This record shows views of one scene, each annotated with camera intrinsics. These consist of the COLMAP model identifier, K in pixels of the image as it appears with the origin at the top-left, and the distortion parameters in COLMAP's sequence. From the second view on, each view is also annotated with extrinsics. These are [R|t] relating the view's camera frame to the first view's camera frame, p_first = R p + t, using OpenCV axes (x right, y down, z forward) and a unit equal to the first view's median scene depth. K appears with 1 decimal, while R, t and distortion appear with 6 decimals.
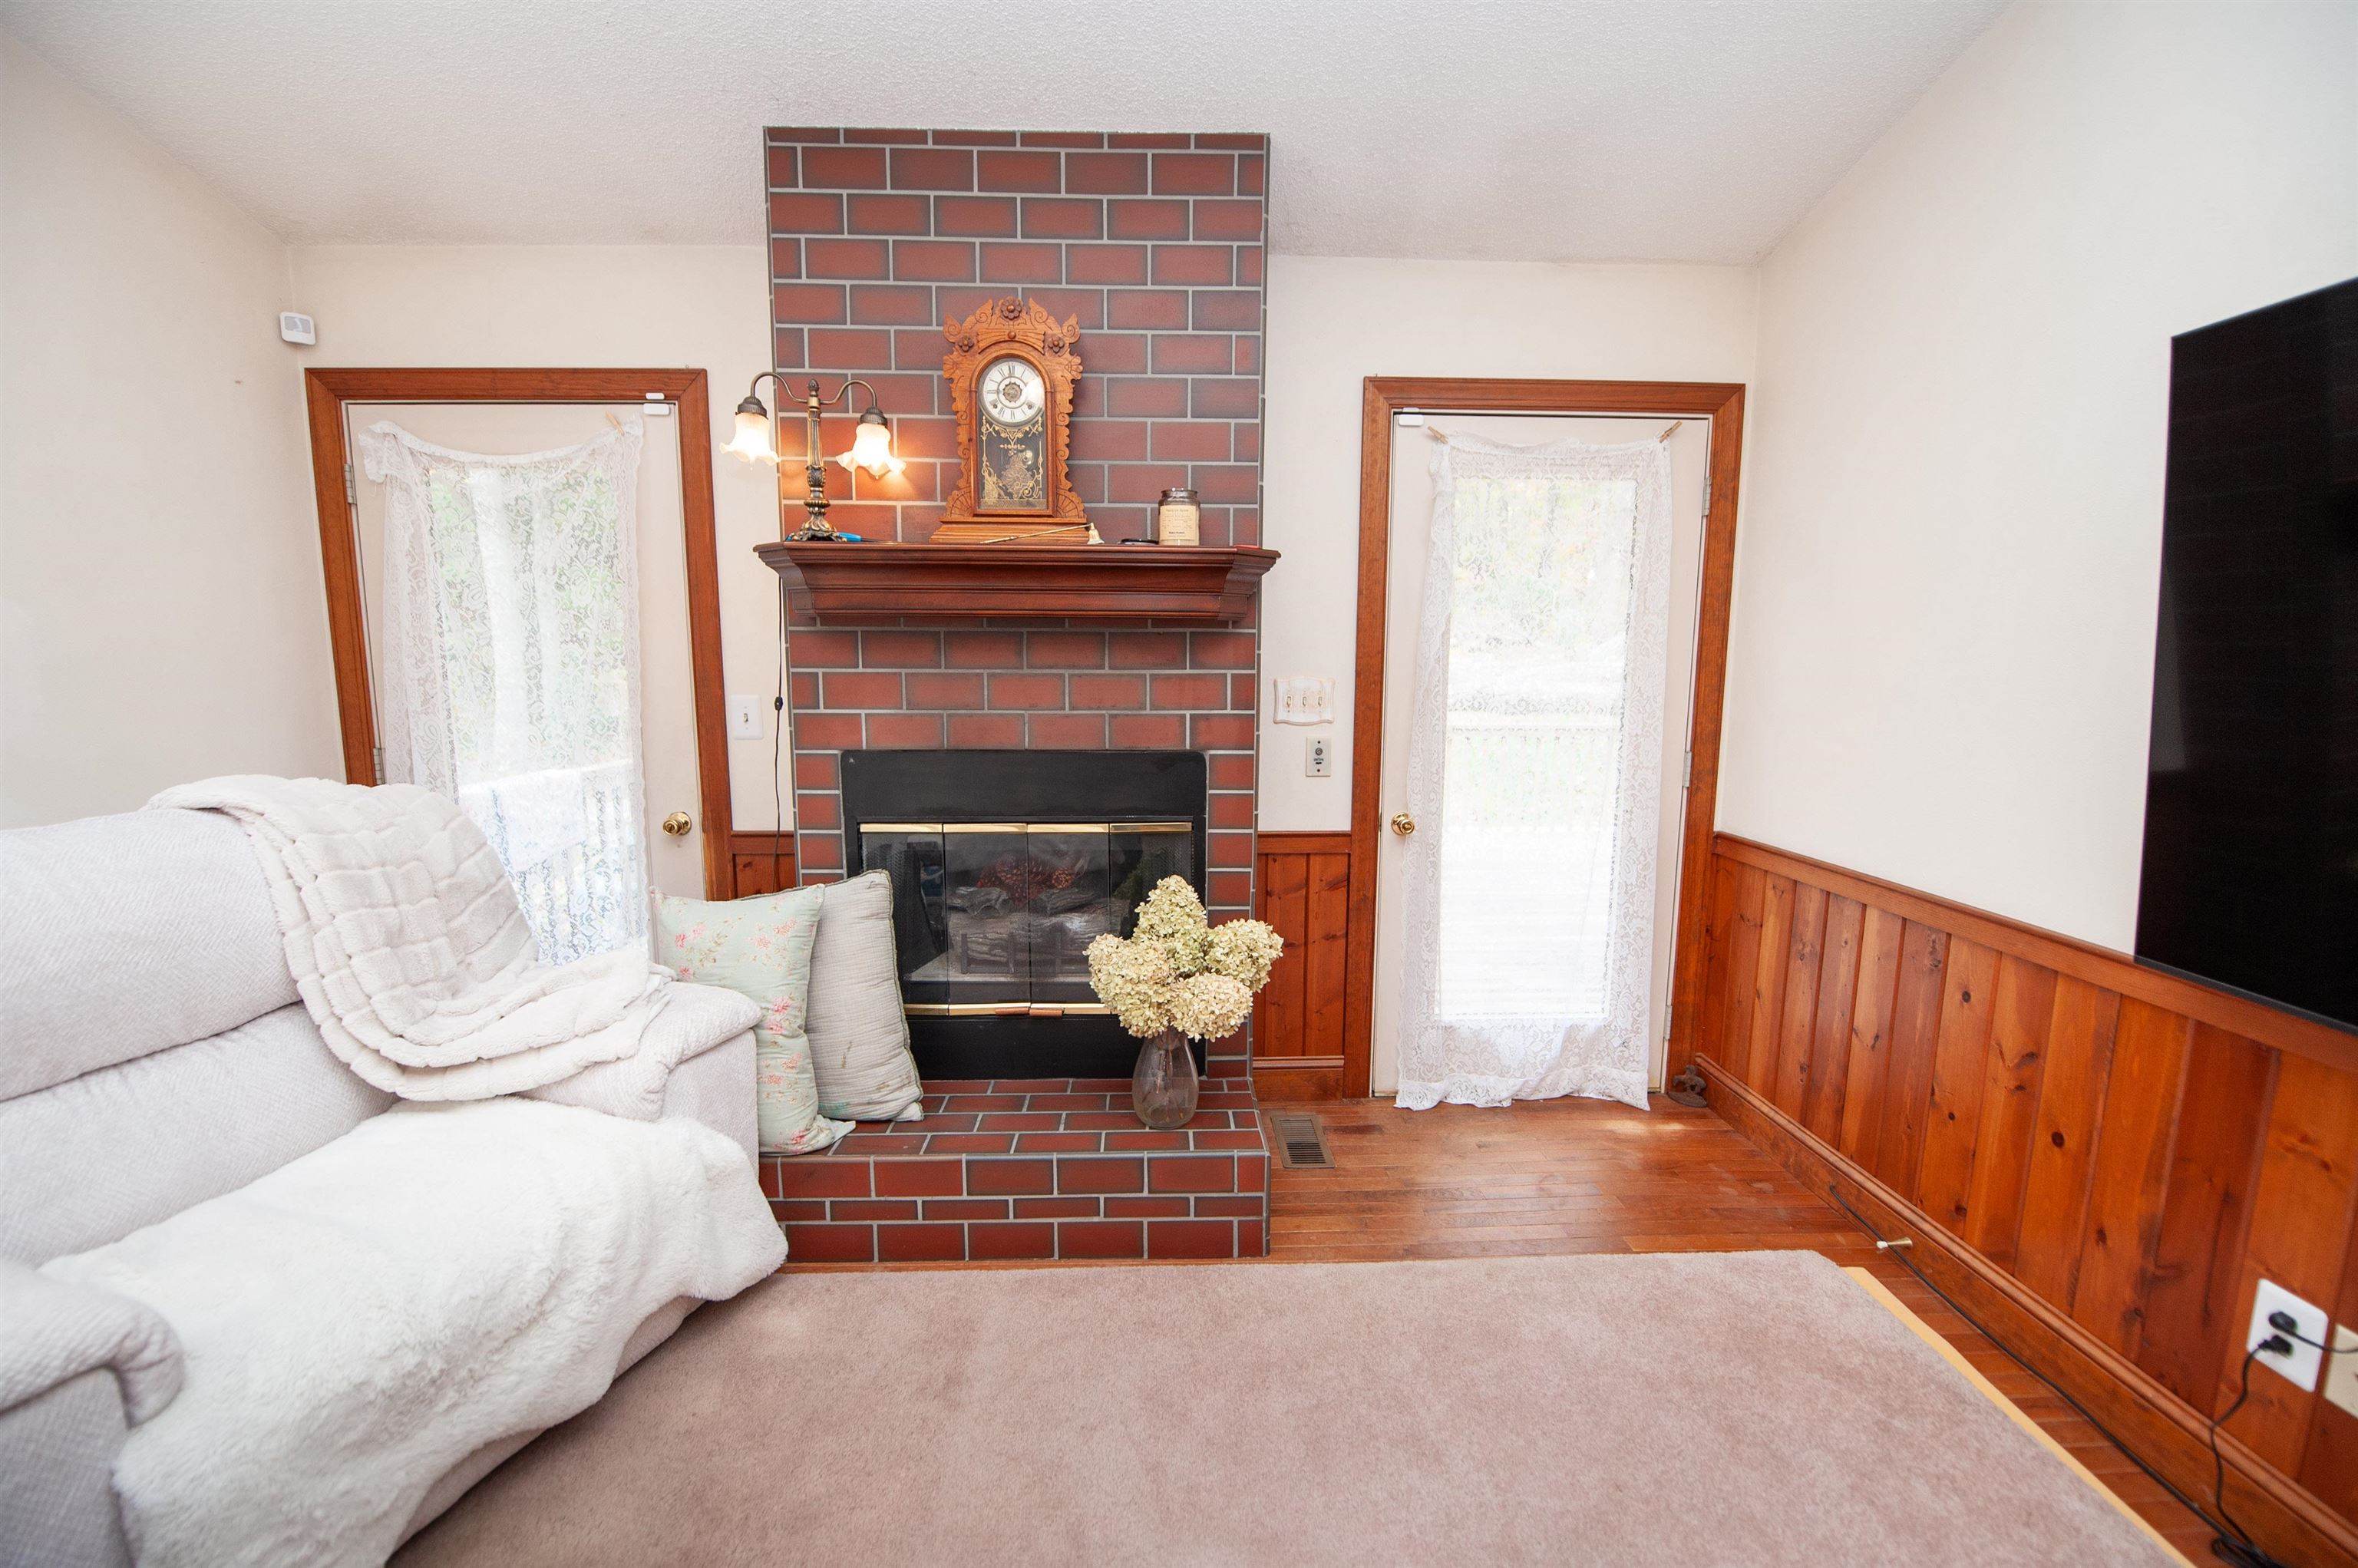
lens RADIAL K [[947.5, 0, 1184.5], [0, 947.5, 790.0], [0, 0, 1]] dist [-0.016542, -0.002844]
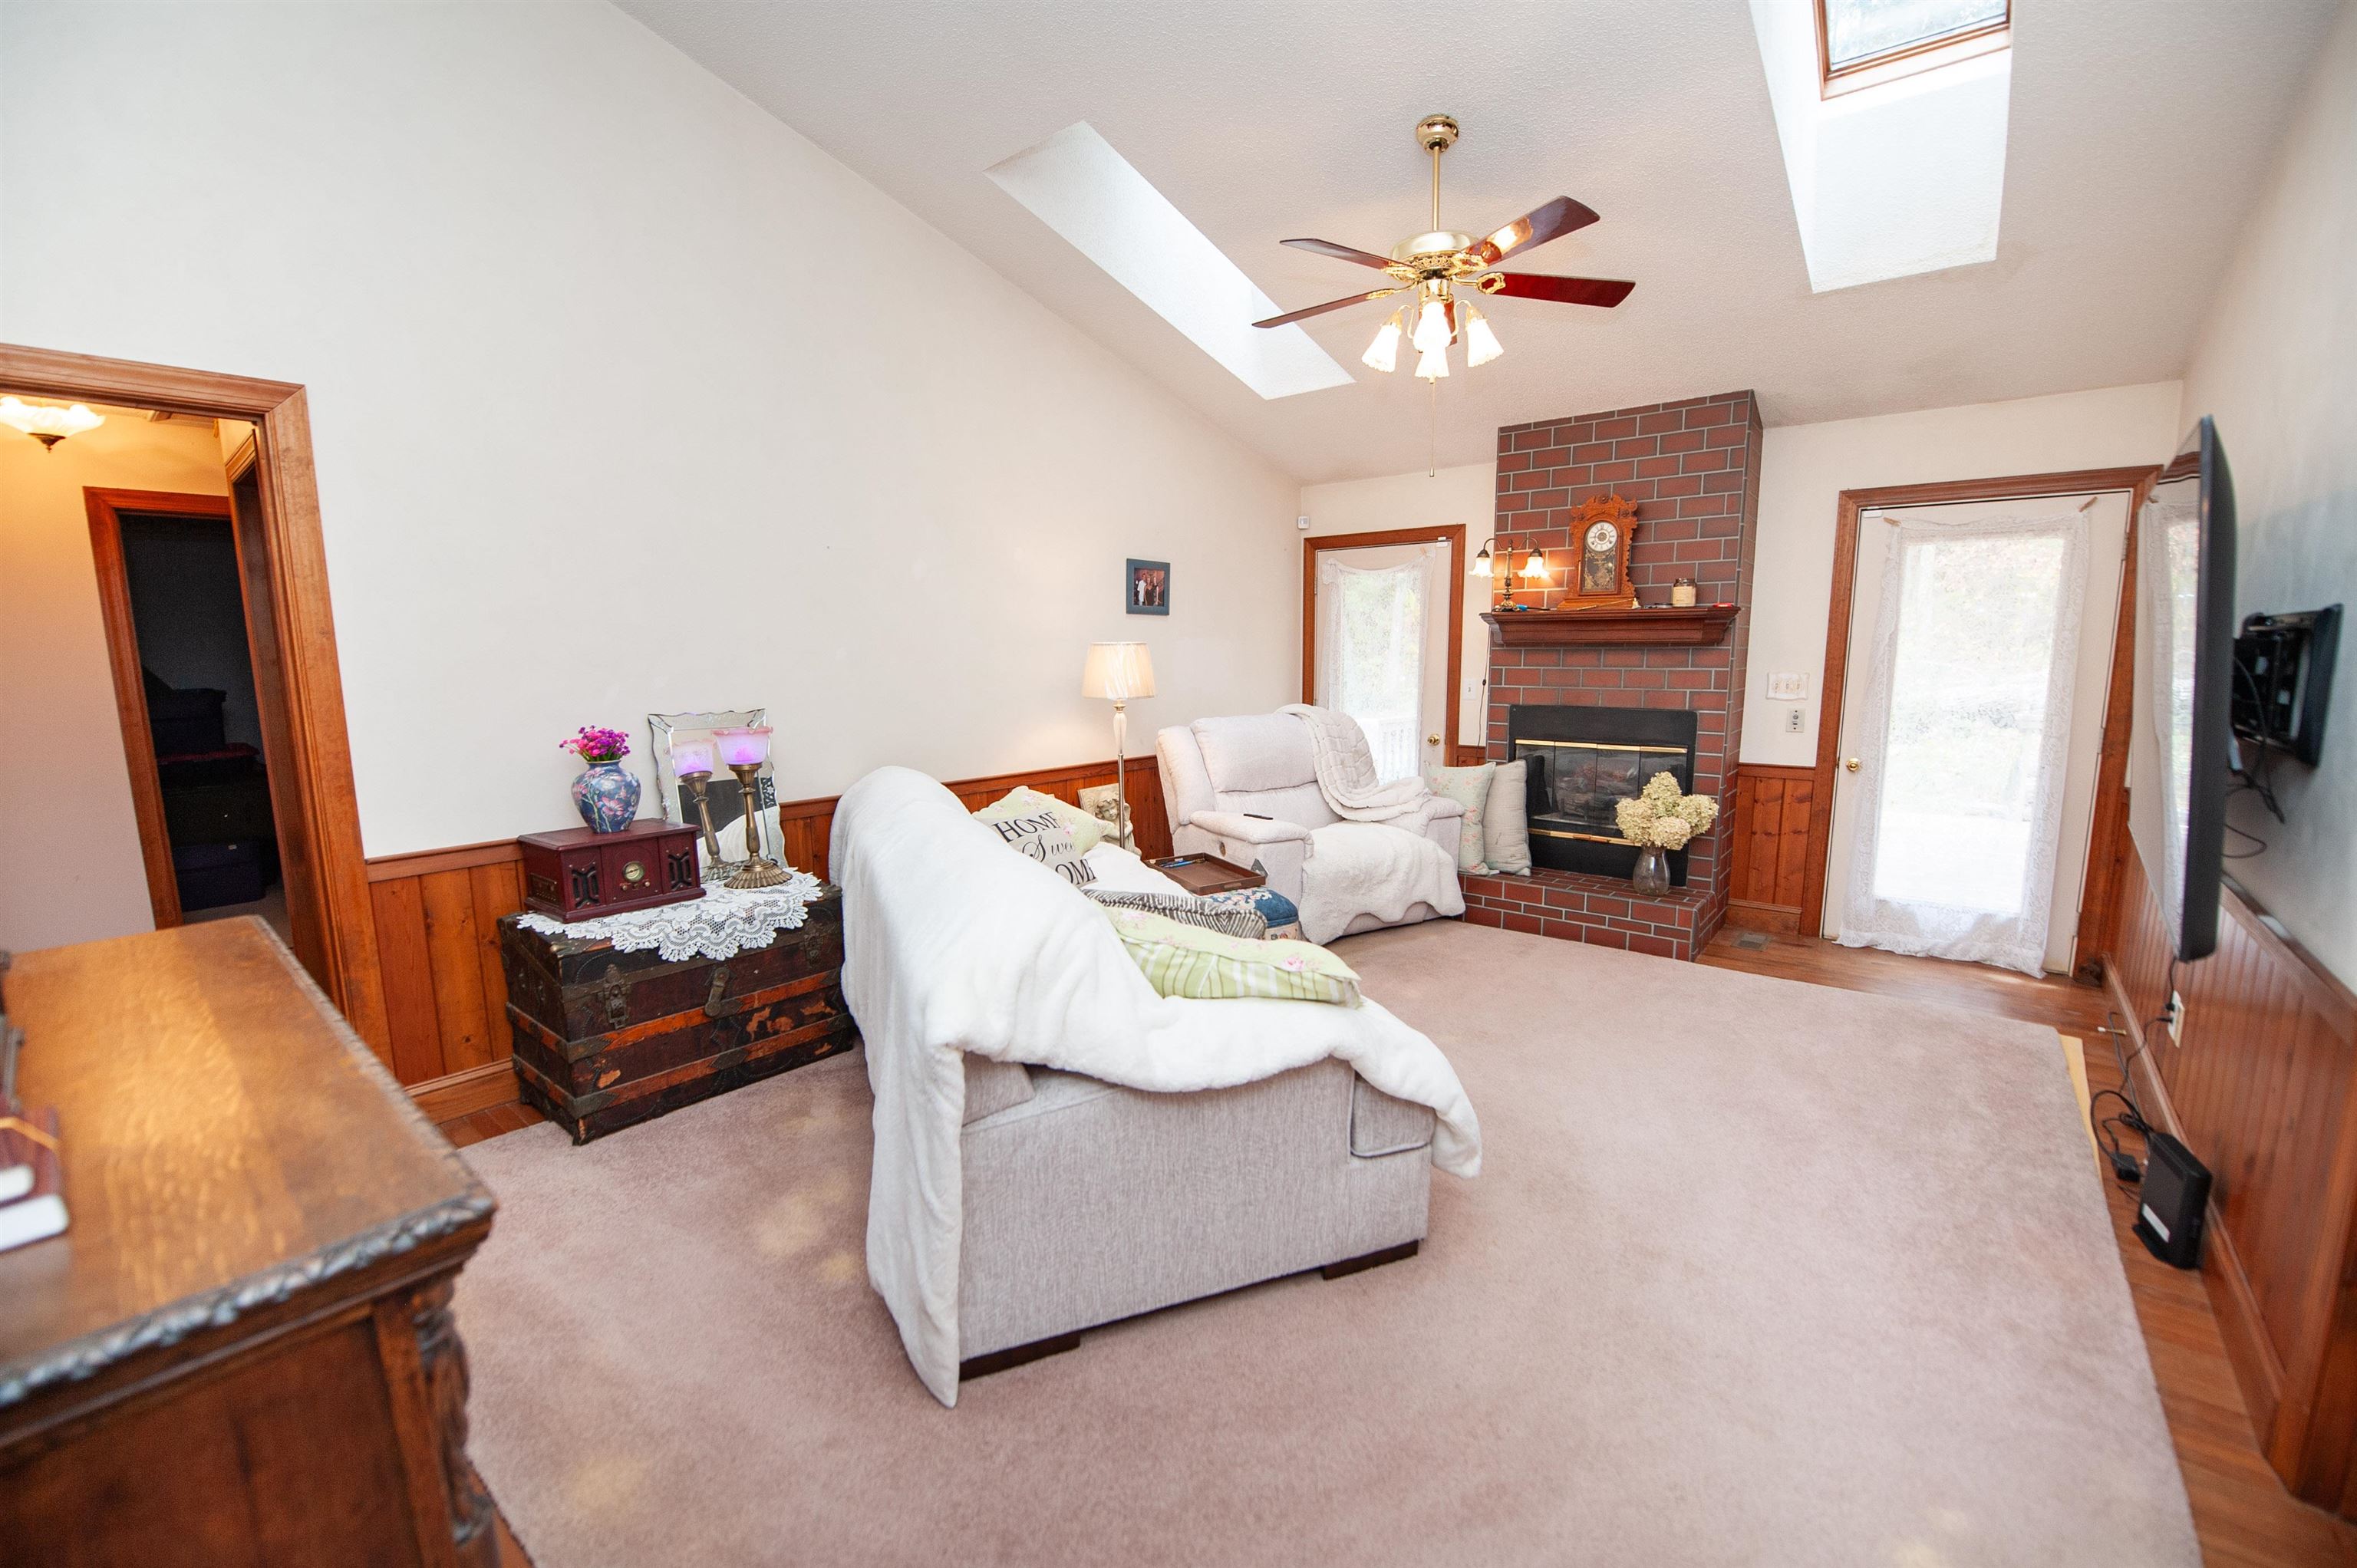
lens RADIAL K [[947.1, 0, 1178.9], [0, 947.1, 792.8], [0, 0, 1]] dist [-0.016542, -0.002844]
pose [[0.745486, 0.089704, -0.660457, 0.534431], [-0.077148, 0.995855, 0.048178, 0.116909], [0.662041, 0.015037, 0.749317, -1.154021]]
